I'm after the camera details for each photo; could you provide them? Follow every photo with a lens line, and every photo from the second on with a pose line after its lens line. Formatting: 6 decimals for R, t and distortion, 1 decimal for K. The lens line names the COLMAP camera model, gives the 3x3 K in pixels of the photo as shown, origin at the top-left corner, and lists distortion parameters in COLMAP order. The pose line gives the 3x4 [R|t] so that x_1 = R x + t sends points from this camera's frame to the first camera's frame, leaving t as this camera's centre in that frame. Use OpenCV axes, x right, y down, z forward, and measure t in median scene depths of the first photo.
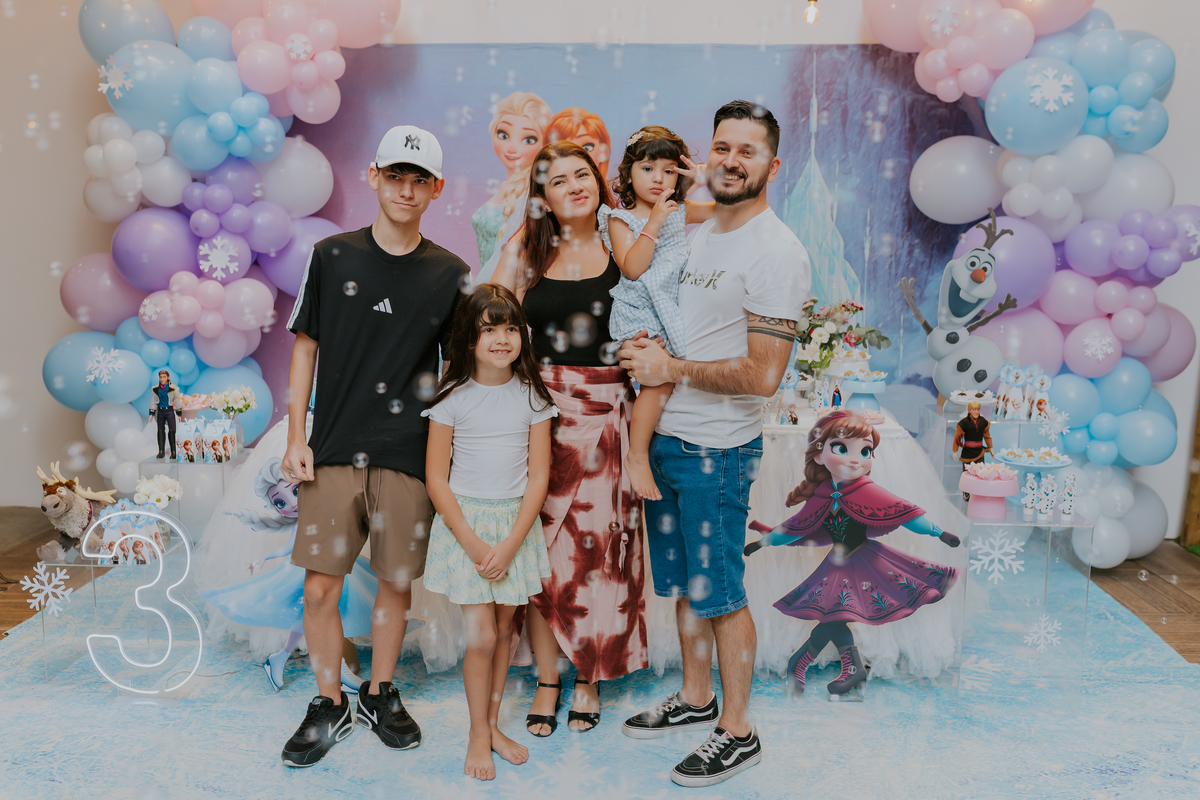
lens RADIAL K [[1143.7, 0, 592.2], [0, 1143.7, 410.8], [0, 0, 1]] dist [-0.004346, 0.008815]
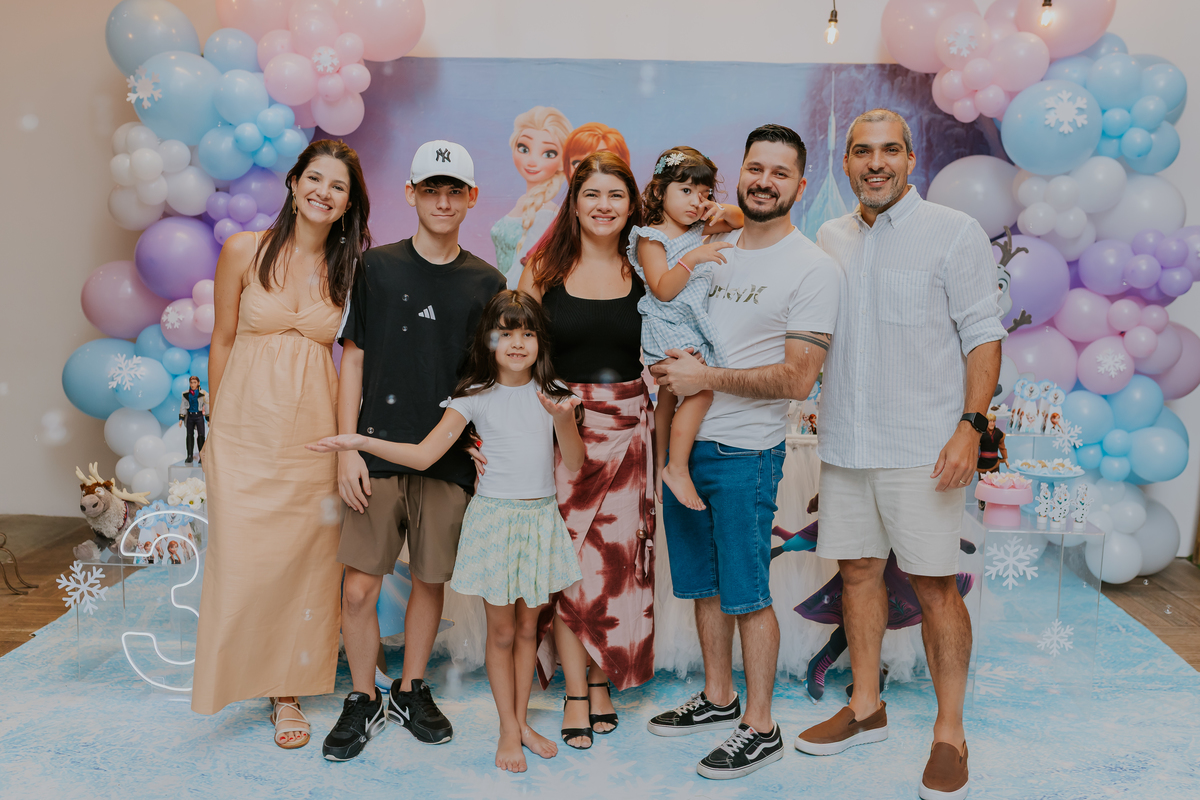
lens RADIAL K [[1197.8, 0, 600.0], [0, 1197.8, 412.2], [0, 0, 1]] dist [-0.005440, 0.010465]
pose [[0.999897, 0.010456, 0.009786, -0.025045], [-0.010269, 0.999769, -0.018899, 0.013502], [-0.009981, 0.018797, 0.999774, -0.067767]]
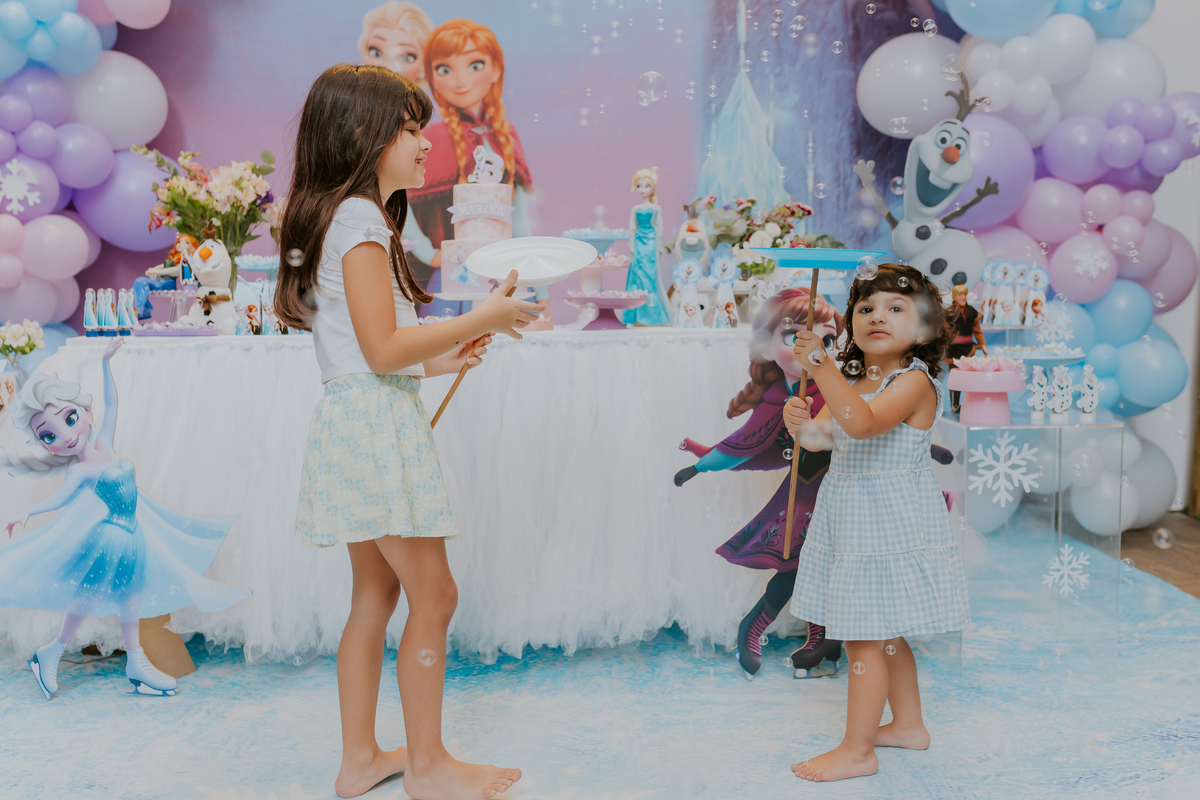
lens RADIAL K [[1197.8, 0, 599.5], [0, 1197.8, 406.1], [0, 0, 1]] dist [-0.003912, 0.008999]
pose [[0.997450, -0.029253, 0.065103, 0.028668], [0.033546, 0.997265, -0.065856, 0.109364], [-0.062999, 0.067872, 0.995703, 0.183540]]
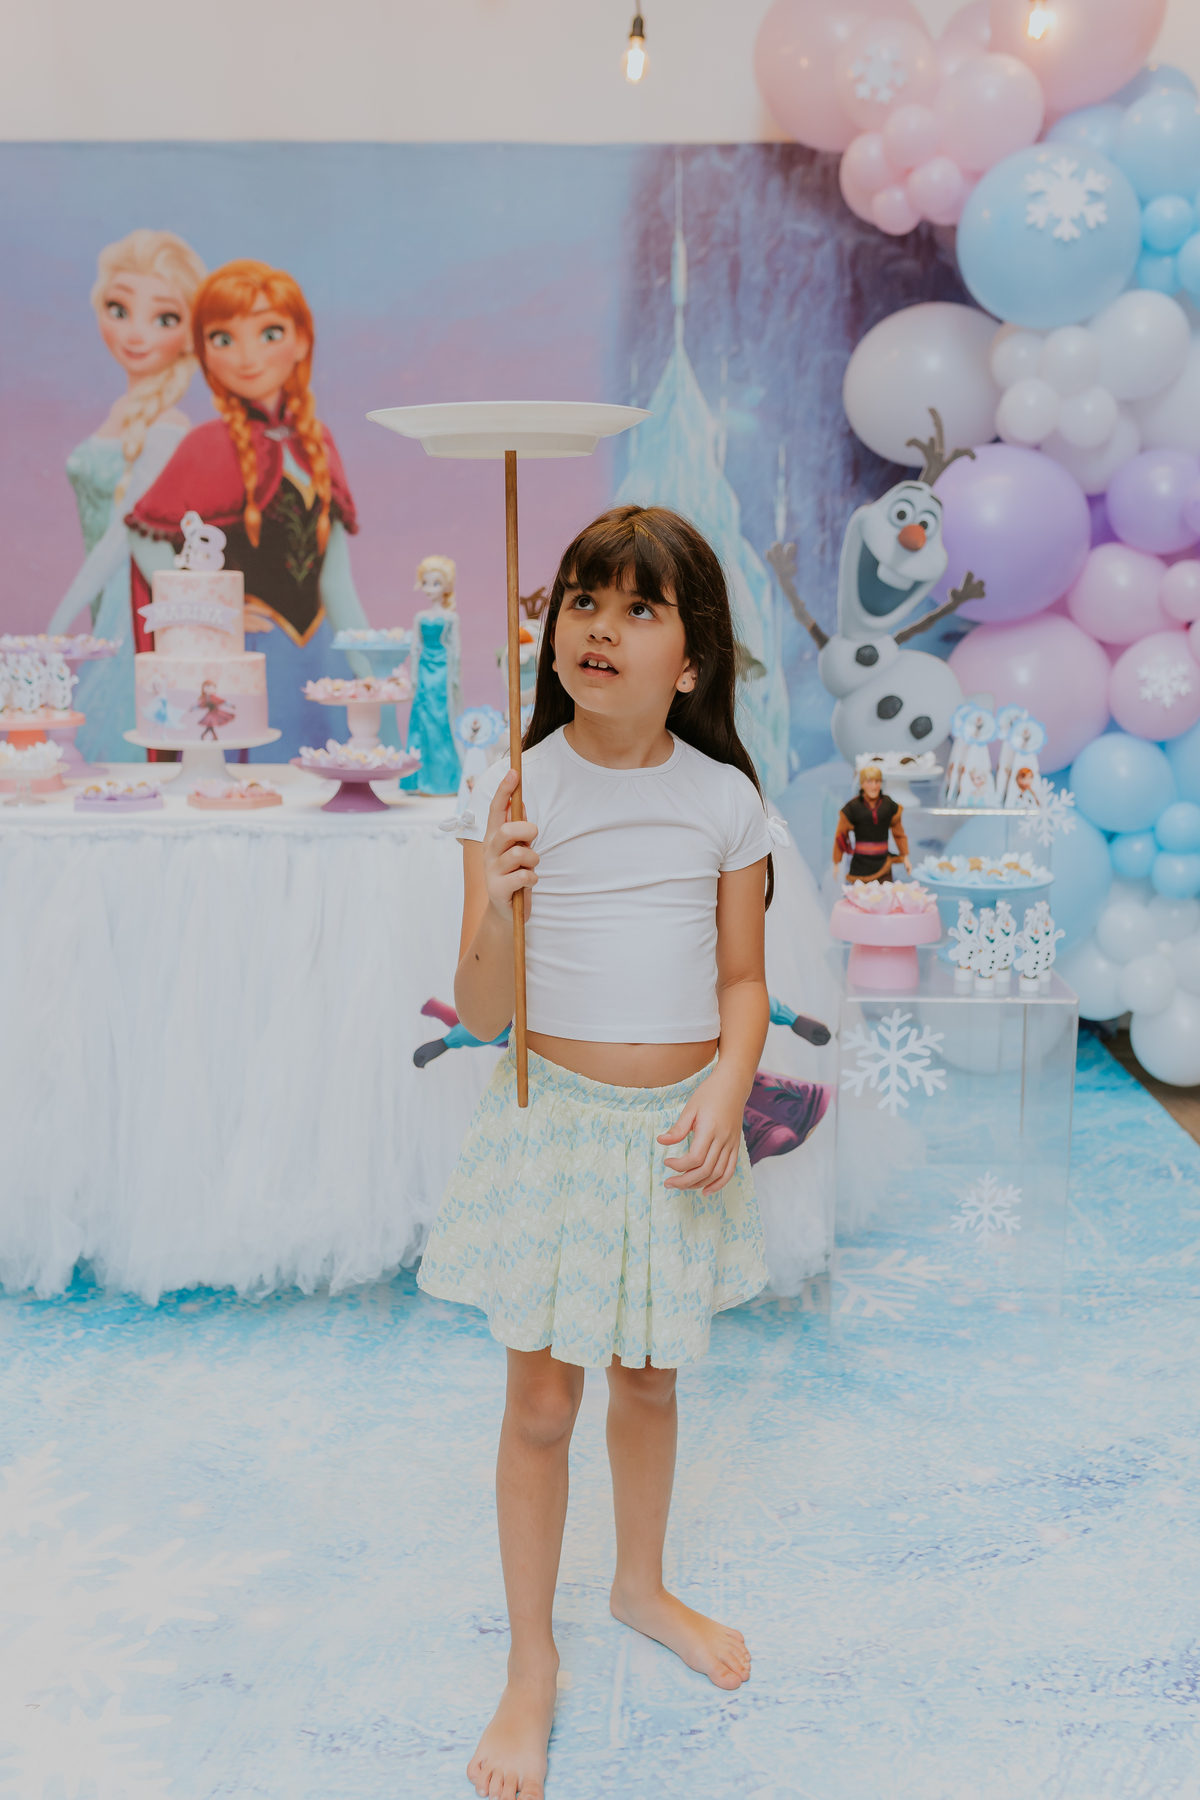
lens RADIAL K [[1812.4, 0, 609.9], [0, 1812.4, 884.8], [0, 0, 1]] dist [-0.001468, 0.005371]
pose [[0.999329, -0.009301, 0.035427, 0.169021], [0.008667, 0.999800, 0.018022, 0.027253], [-0.035588, -0.017703, 0.999210, 0.163886]]
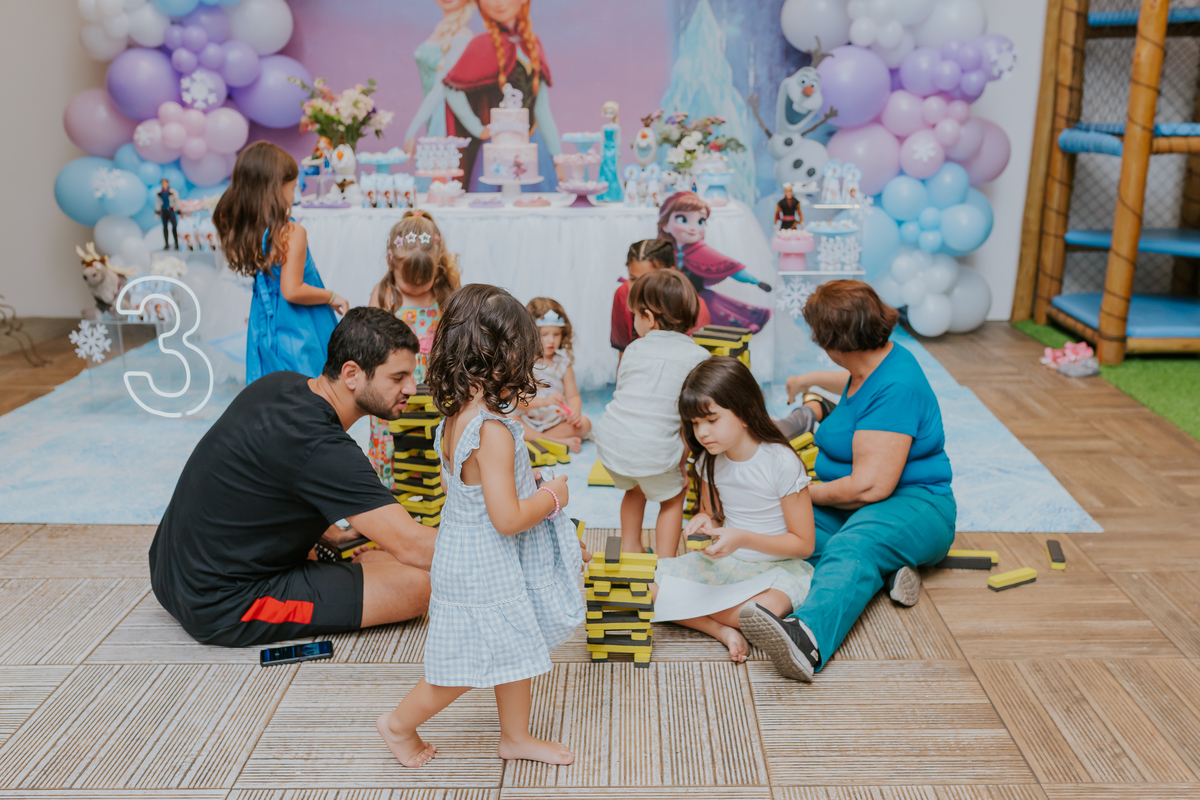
lens RADIAL K [[1217.0, 0, 629.1], [0, 1217.0, 439.9], [0, 0, 1]] dist [-0.002664, 0.008632]
pose [[0.999220, -0.023307, 0.031887, 0.088616], [0.019096, 0.991777, 0.126543, 0.092933], [-0.034574, -0.125835, 0.991449, -0.390343]]
